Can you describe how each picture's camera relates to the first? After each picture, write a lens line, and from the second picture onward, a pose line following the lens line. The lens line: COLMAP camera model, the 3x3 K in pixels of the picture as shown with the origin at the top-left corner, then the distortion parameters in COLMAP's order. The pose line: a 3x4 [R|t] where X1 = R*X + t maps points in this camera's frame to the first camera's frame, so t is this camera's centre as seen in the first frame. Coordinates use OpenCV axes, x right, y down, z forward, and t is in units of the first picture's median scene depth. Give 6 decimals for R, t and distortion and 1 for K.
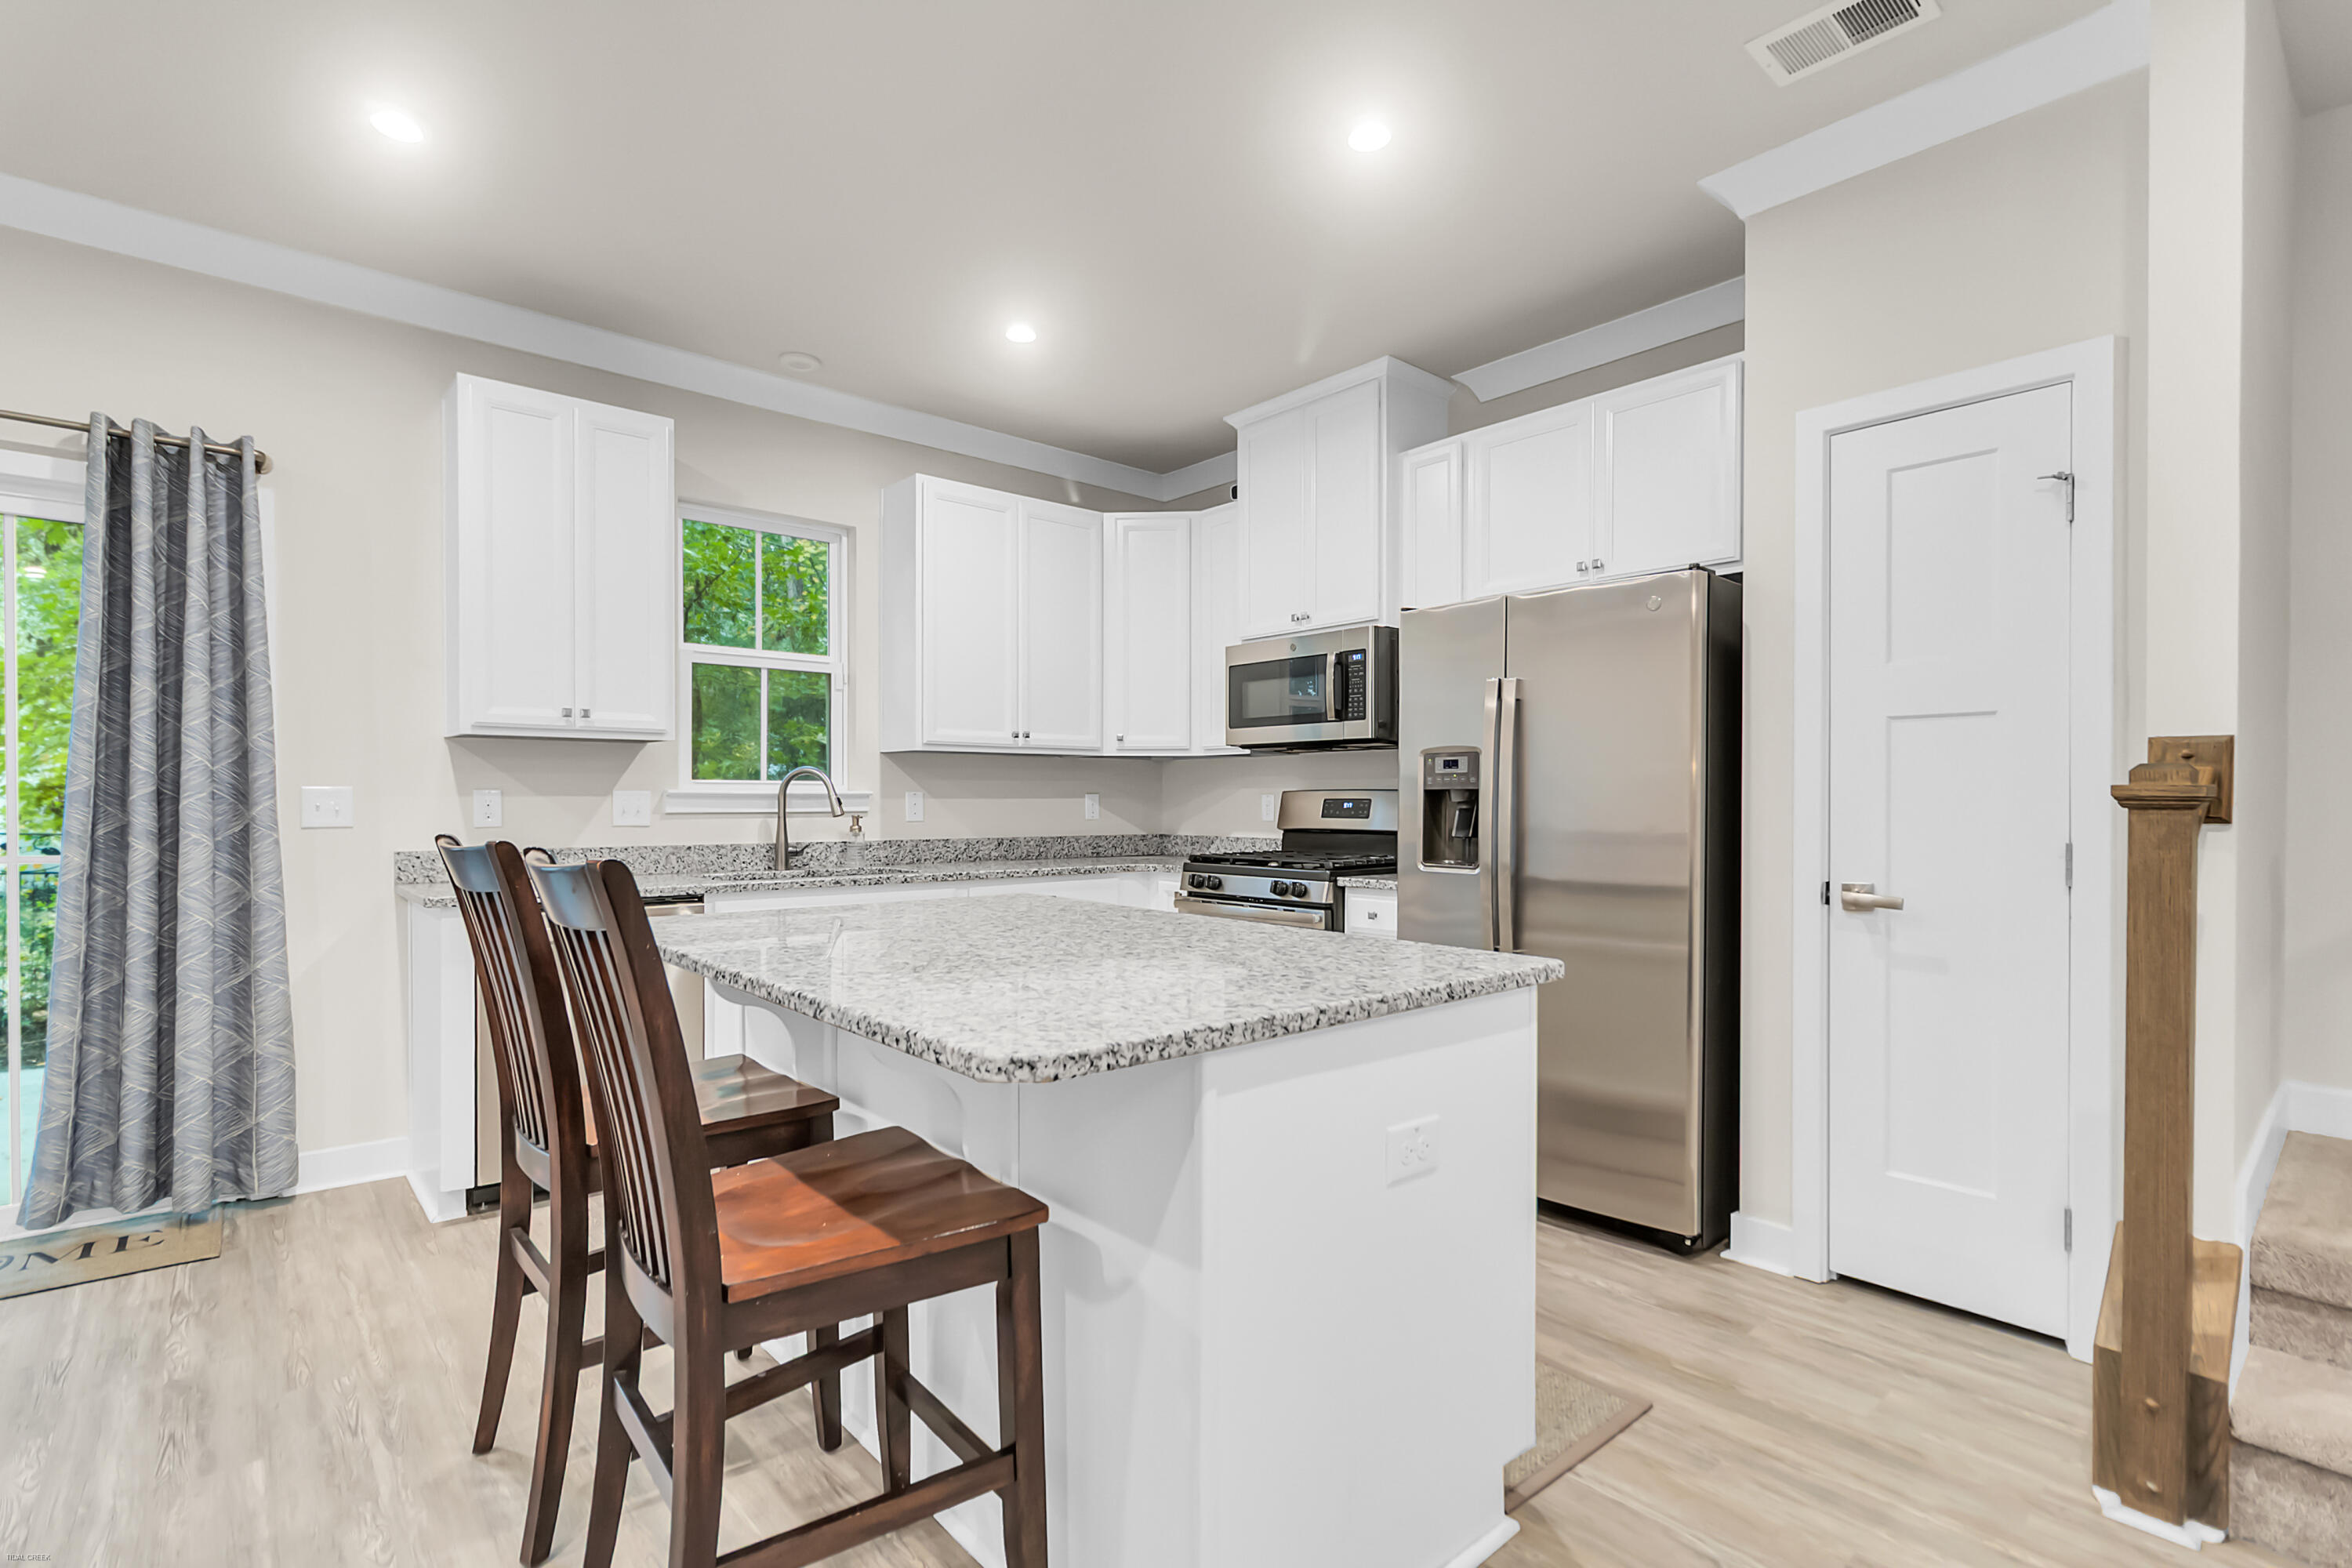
lens RADIAL K [[1086.4, 0, 1163.2], [0, 1086.4, 810.4], [0, 0, 1]] dist [0.000360, 0.000697]
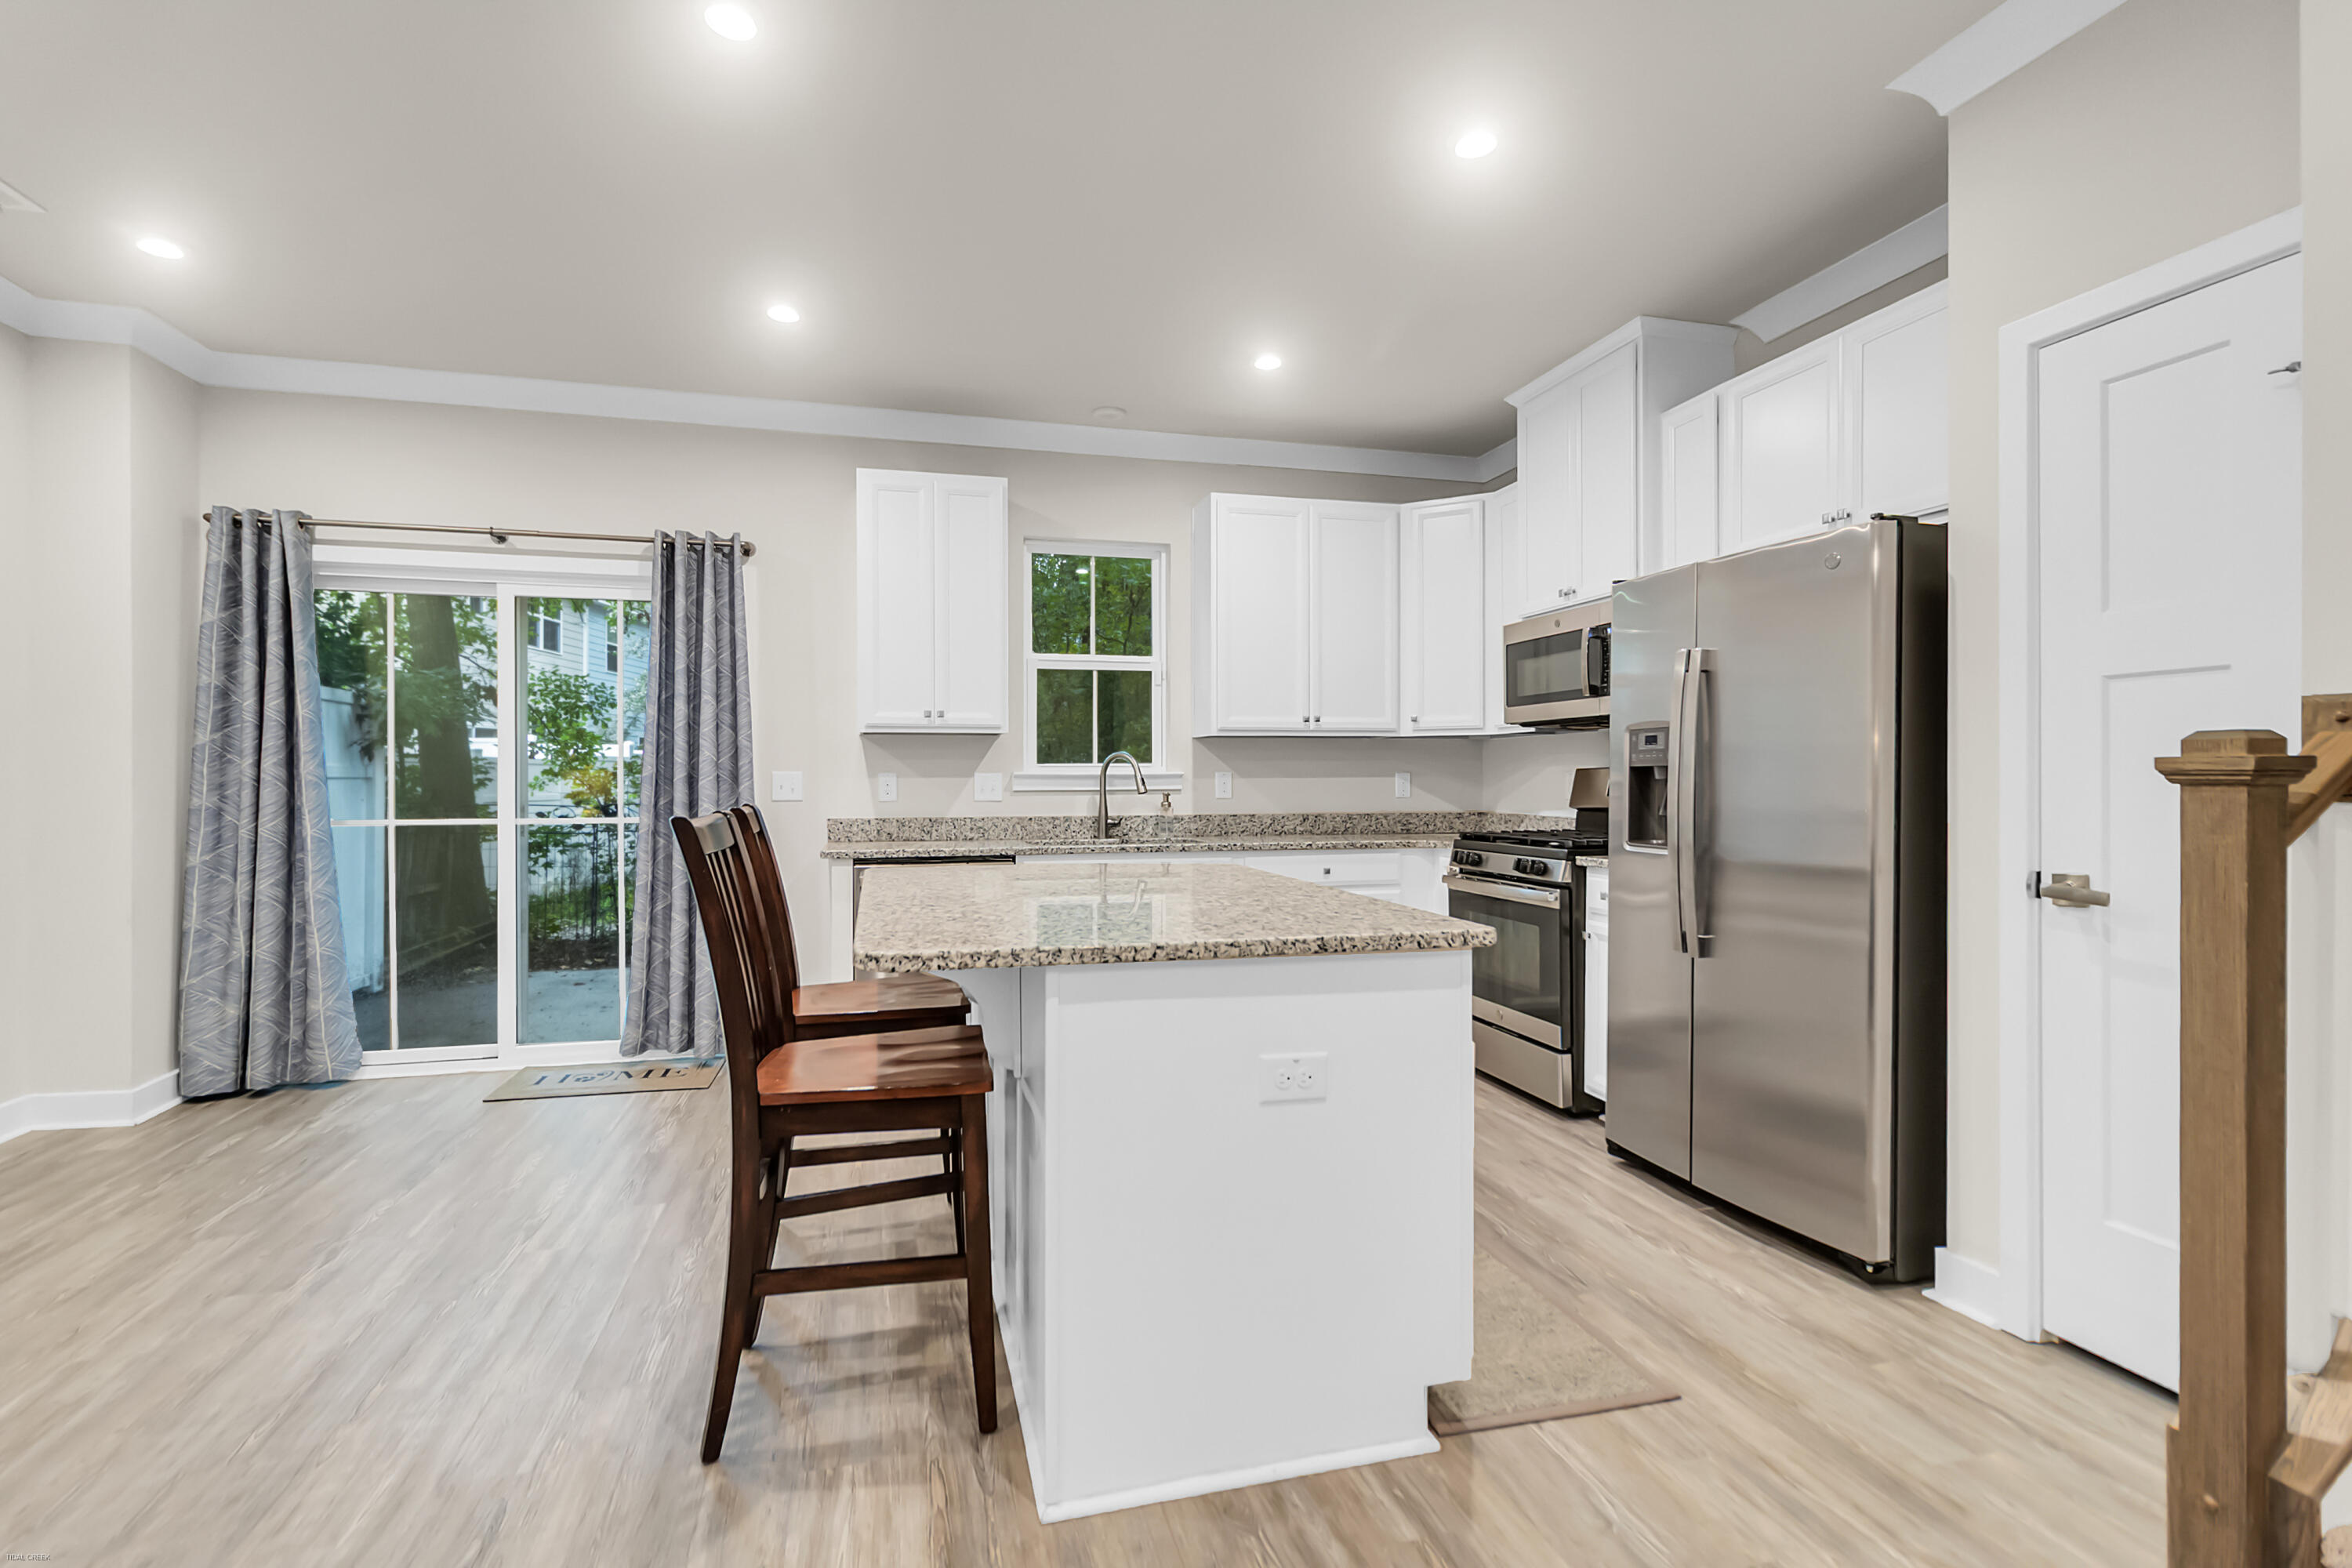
lens RADIAL K [[1086.4, 0, 1170.2], [0, 1086.4, 782.5], [0, 0, 1]] dist [0.000360, 0.000697]
pose [[0.898423, -0.002905, -0.439122, 0.320393], [0.000240, 0.999981, -0.006124, 0.000806], [0.439132, 0.005397, 0.898406, -0.055950]]
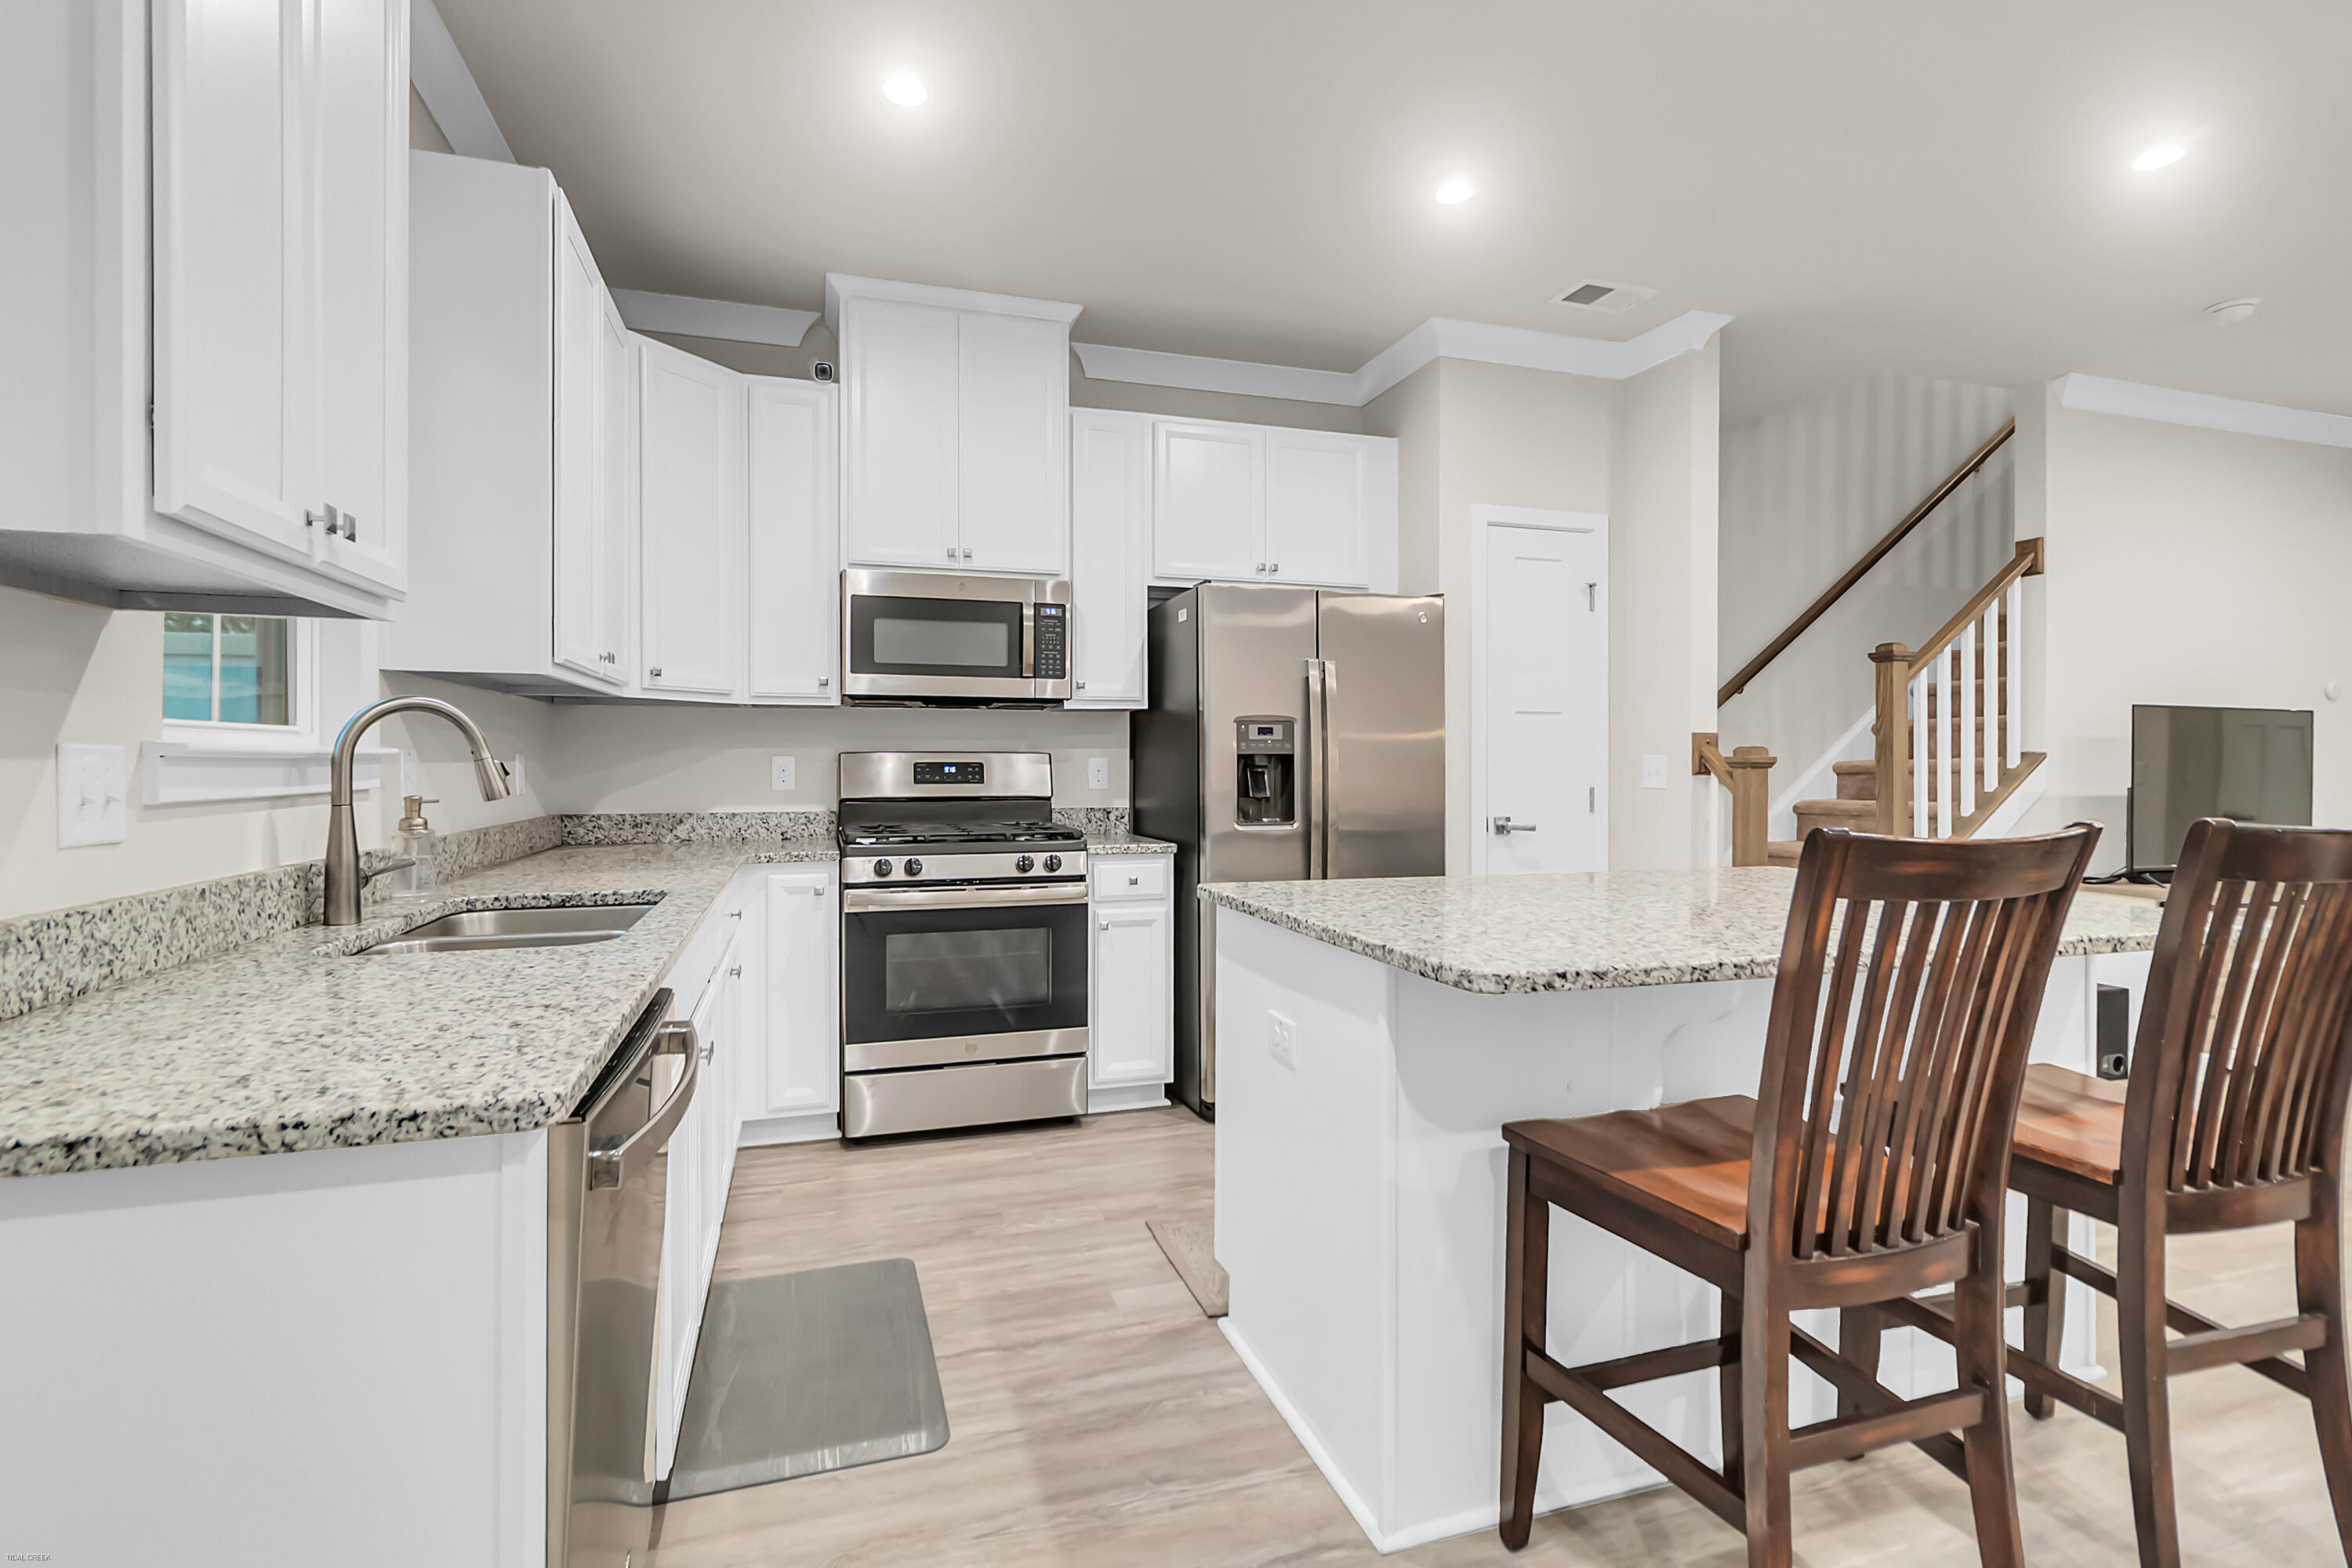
lens RADIAL K [[1086.4, 0, 1168.0], [0, 1086.4, 763.8], [0, 0, 1]] dist [0.000360, 0.000697]
pose [[0.397131, -0.002508, 0.917758, -0.825861], [0.008346, 0.999965, -0.000879, -0.009710], [-0.917724, 0.008009, 0.397138, 0.687456]]
